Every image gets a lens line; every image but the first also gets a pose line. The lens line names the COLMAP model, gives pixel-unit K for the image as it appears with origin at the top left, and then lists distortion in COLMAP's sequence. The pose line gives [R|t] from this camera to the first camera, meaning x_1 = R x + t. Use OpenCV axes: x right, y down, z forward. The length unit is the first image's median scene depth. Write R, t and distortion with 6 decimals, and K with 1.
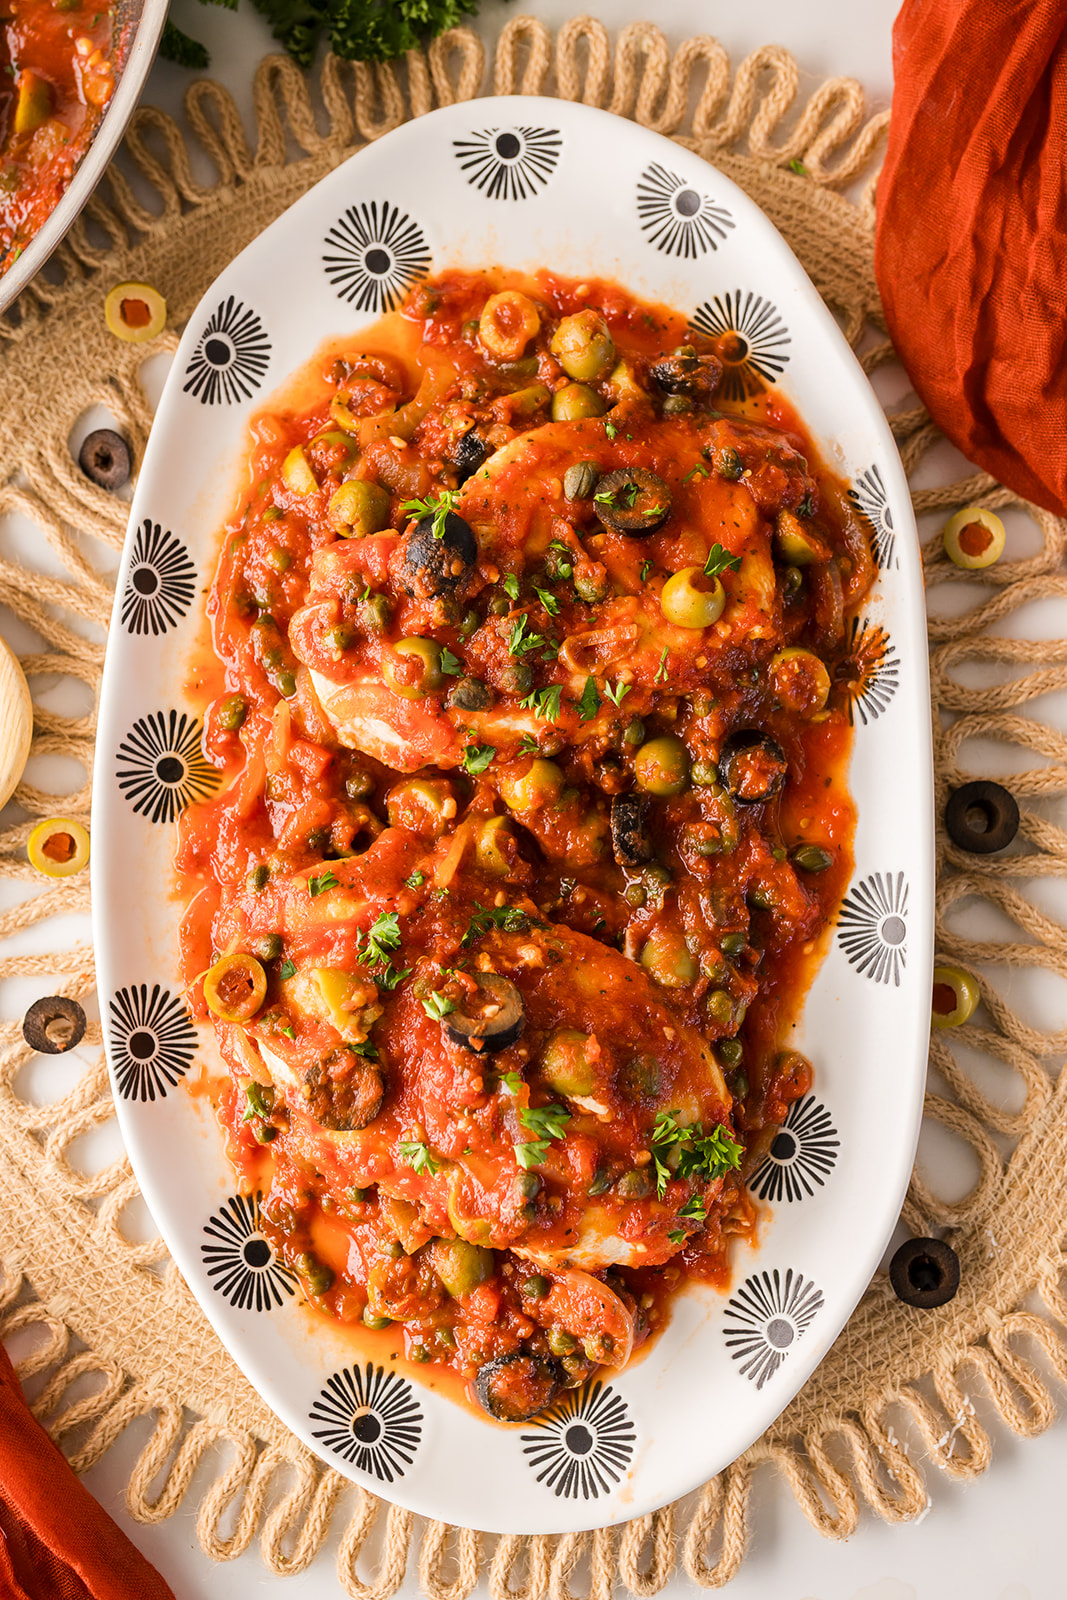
lens RADIAL K [[1581.6, 0, 522.2], [0, 1581.6, 802.4], [0, 0, 1]] dist [0.003663, -0.004669]
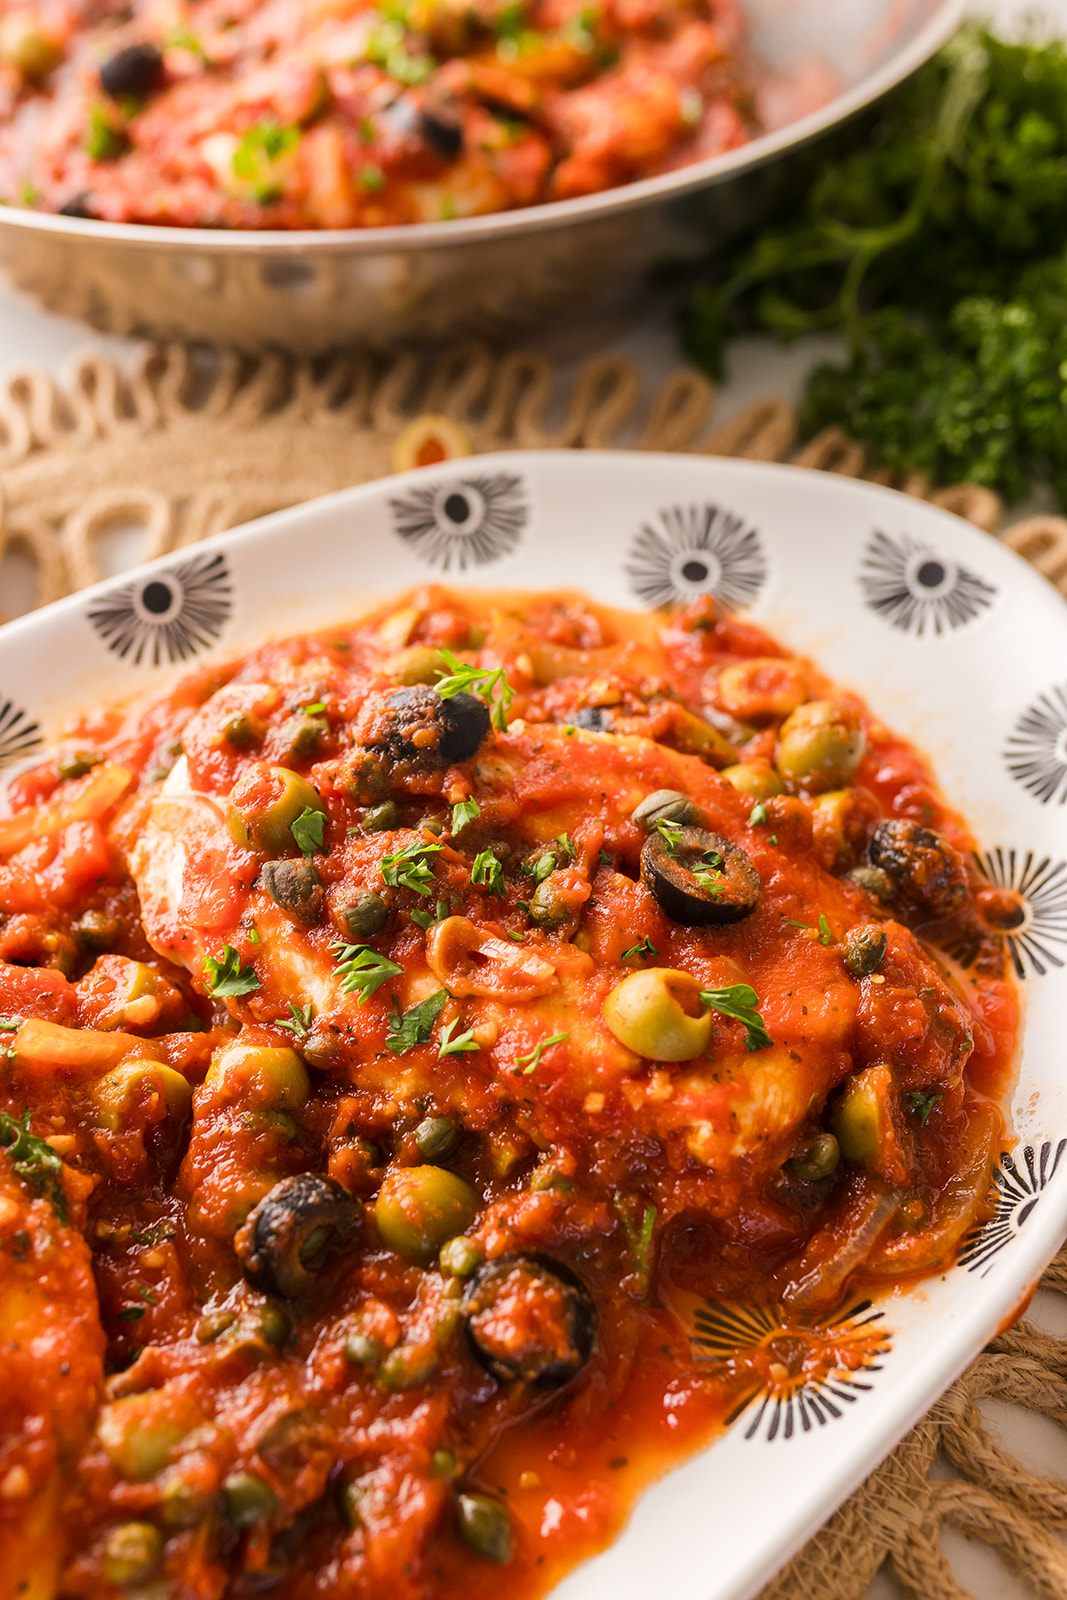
lens RADIAL K [[1753.2, 0, 475.8], [0, 1753.2, 898.6], [0, 0, 1]] dist [0.001258, 0.005883]
pose [[0.671121, 0.588184, -0.451261, 0.321912], [-0.739327, 0.575927, -0.348859, 0.120124], [0.054700, 0.567756, 0.821377, 0.423355]]
